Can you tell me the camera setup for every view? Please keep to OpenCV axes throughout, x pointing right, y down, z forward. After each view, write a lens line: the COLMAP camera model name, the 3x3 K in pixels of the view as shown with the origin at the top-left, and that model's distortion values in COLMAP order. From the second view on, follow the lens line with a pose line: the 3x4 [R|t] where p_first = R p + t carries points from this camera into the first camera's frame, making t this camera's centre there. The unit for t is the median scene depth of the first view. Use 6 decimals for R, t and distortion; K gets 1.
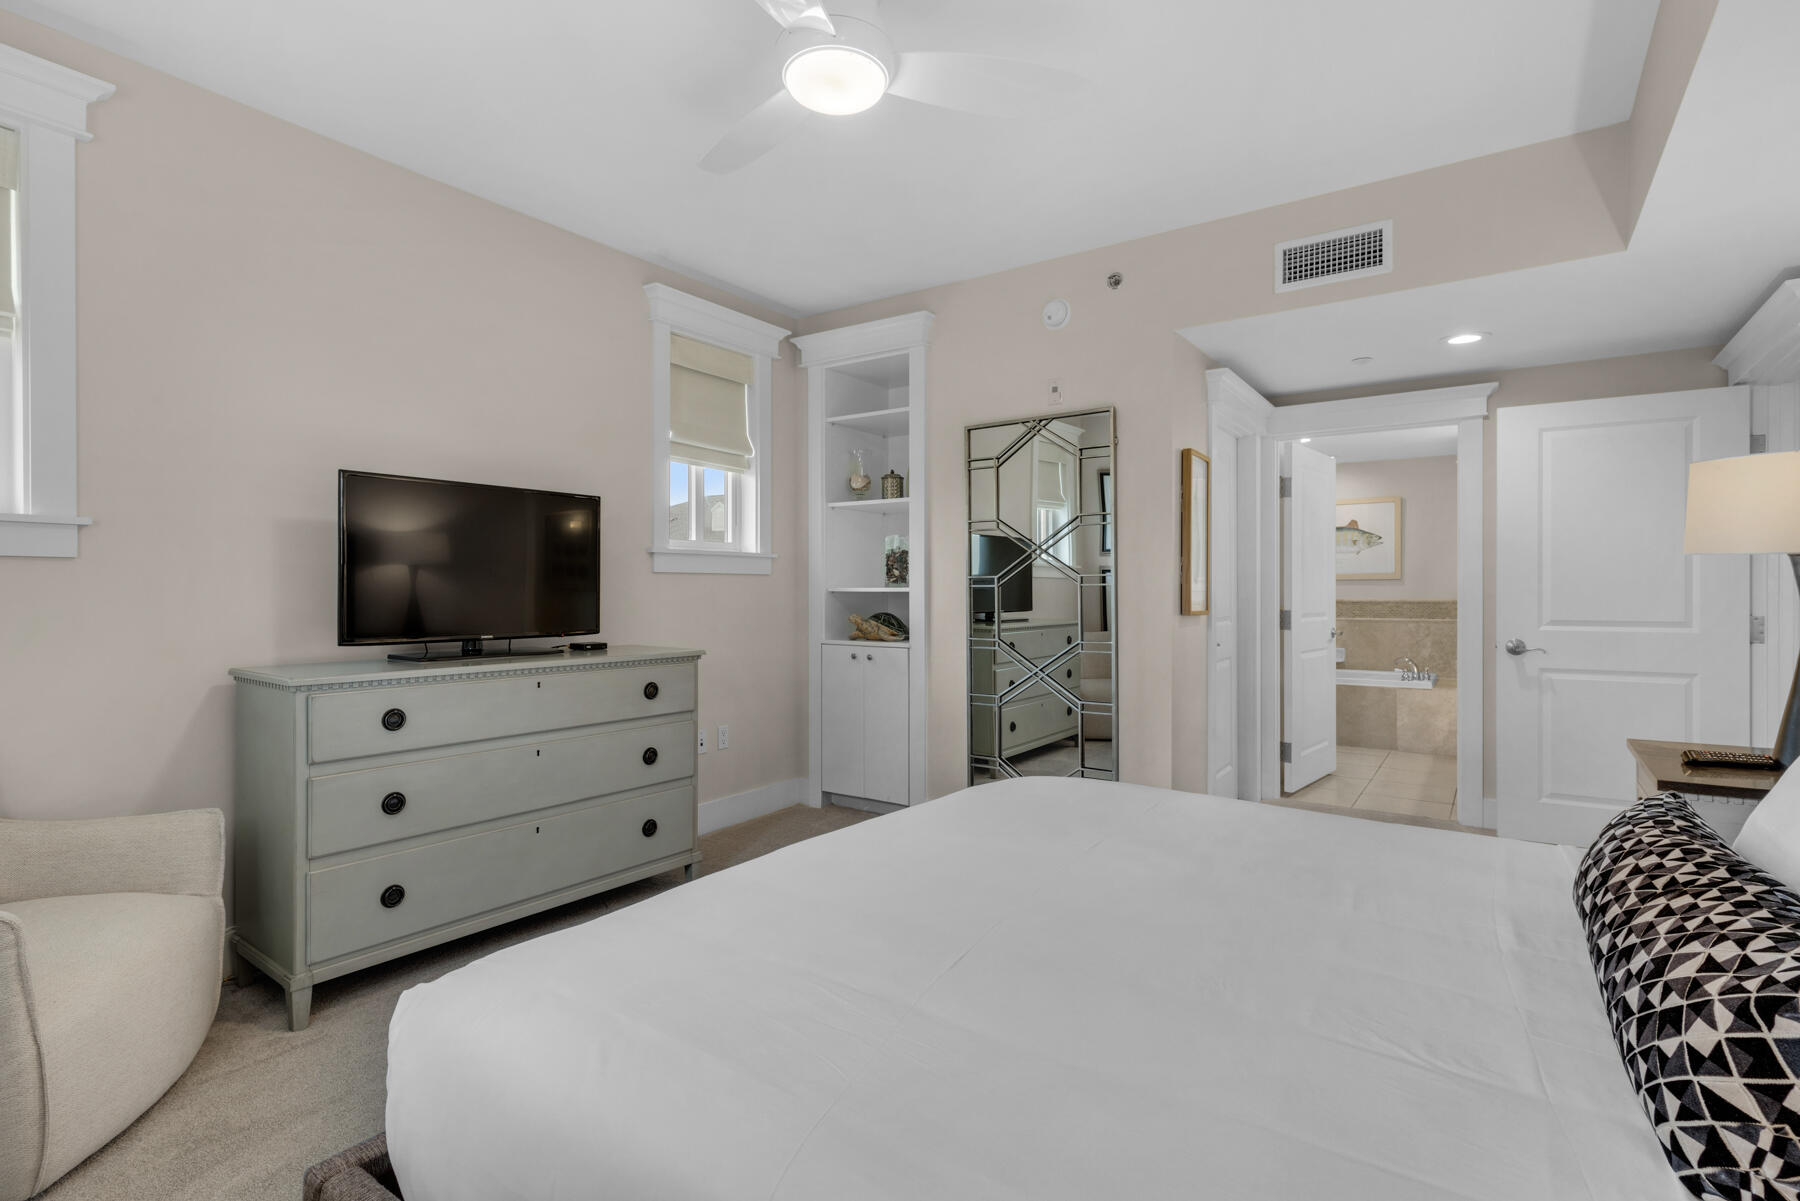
lens RADIAL K [[854.5, 0, 884.4], [0, 854.5, 592.7], [0, 0, 1]] dist [-0.003781, 0.000546]
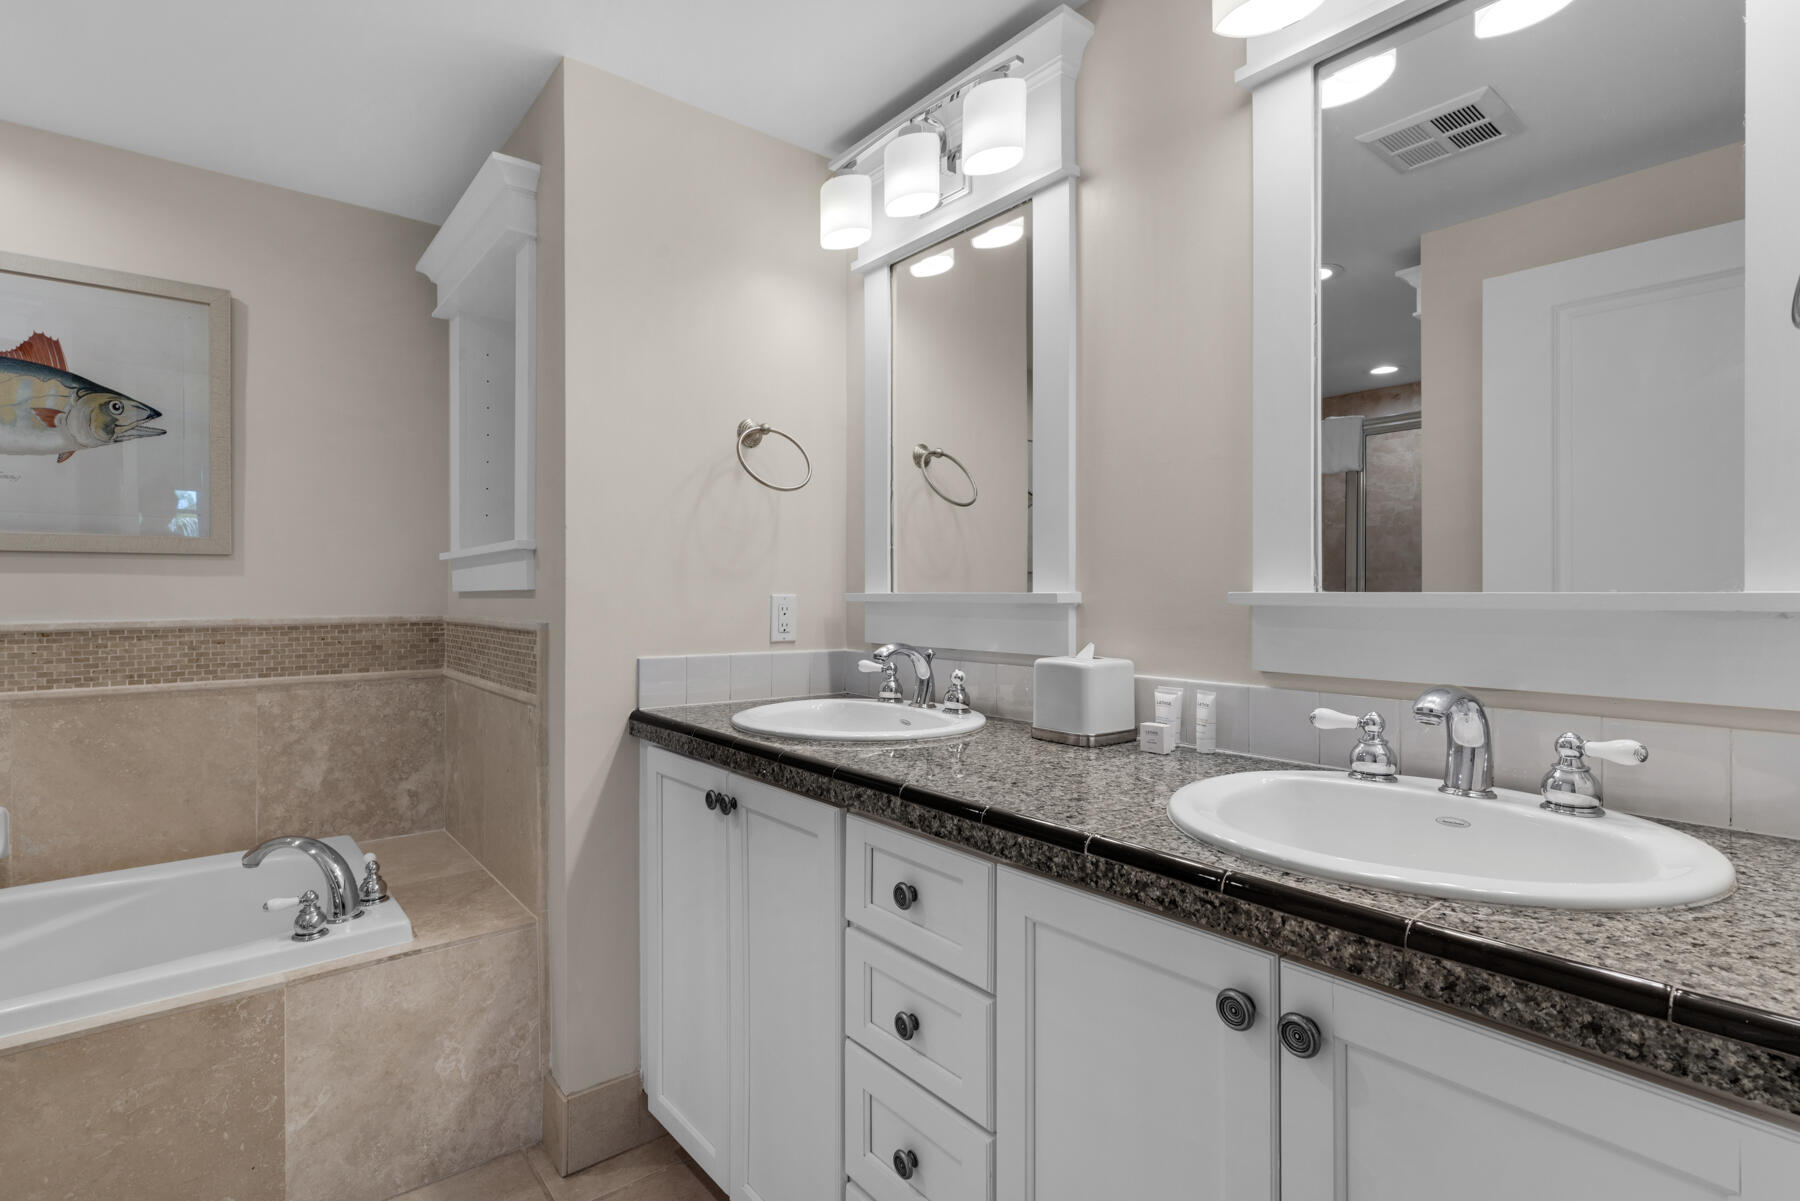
lens RADIAL K [[854.5, 0, 893.8], [0, 854.5, 585.4], [0, 0, 1]] dist [-0.003781, 0.000546]
pose [[0.254899, -0.007980, 0.966935, 0.353712], [0.003153, 0.999967, 0.007422, -0.005730], [-0.966963, 0.001157, 0.254916, 0.664837]]
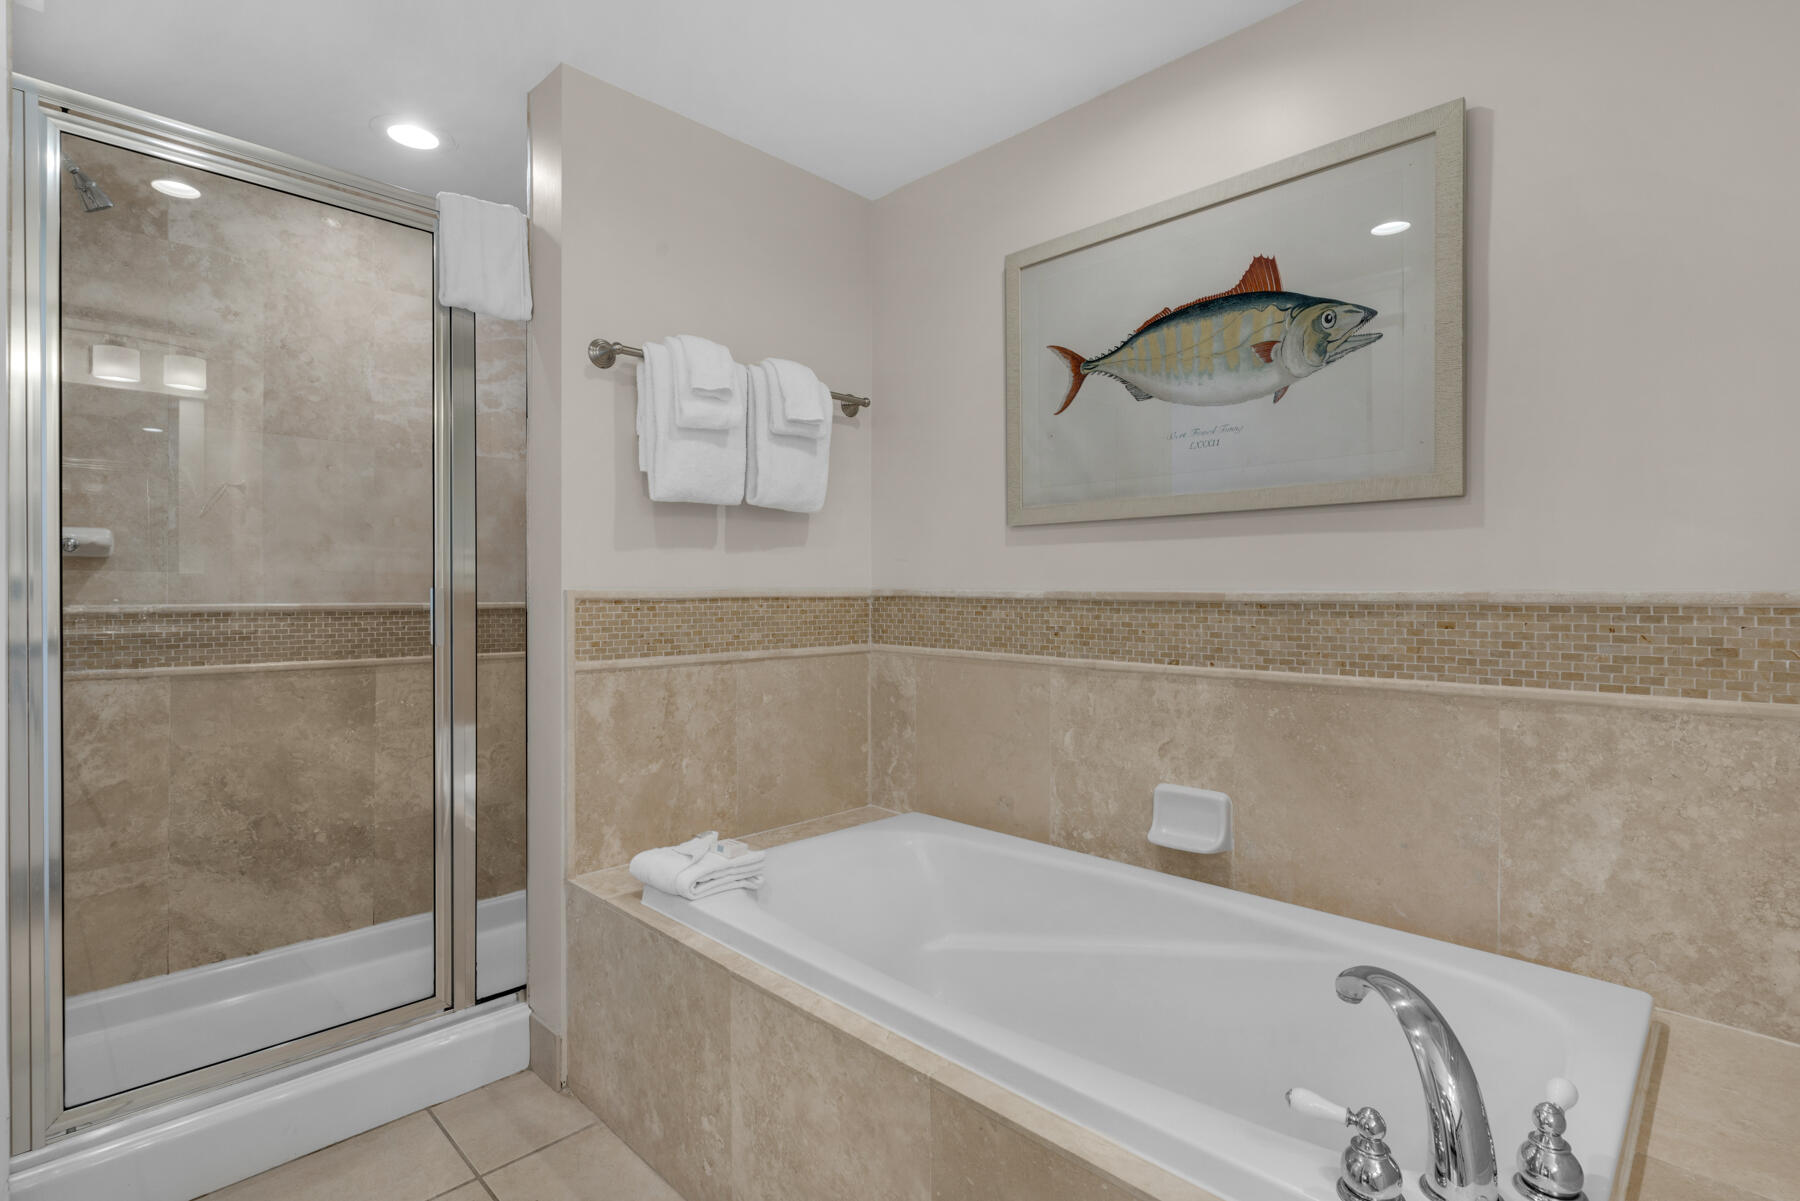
lens RADIAL K [[854.5, 0, 897.9], [0, 854.5, 599.8], [0, 0, 1]] dist [-0.003781, 0.000546]
pose [[0.988329, -0.004132, -0.152280, 0.485810], [0.004770, 0.999981, 0.003825, 0.008223], [0.152261, -0.004507, 0.988330, 0.750369]]
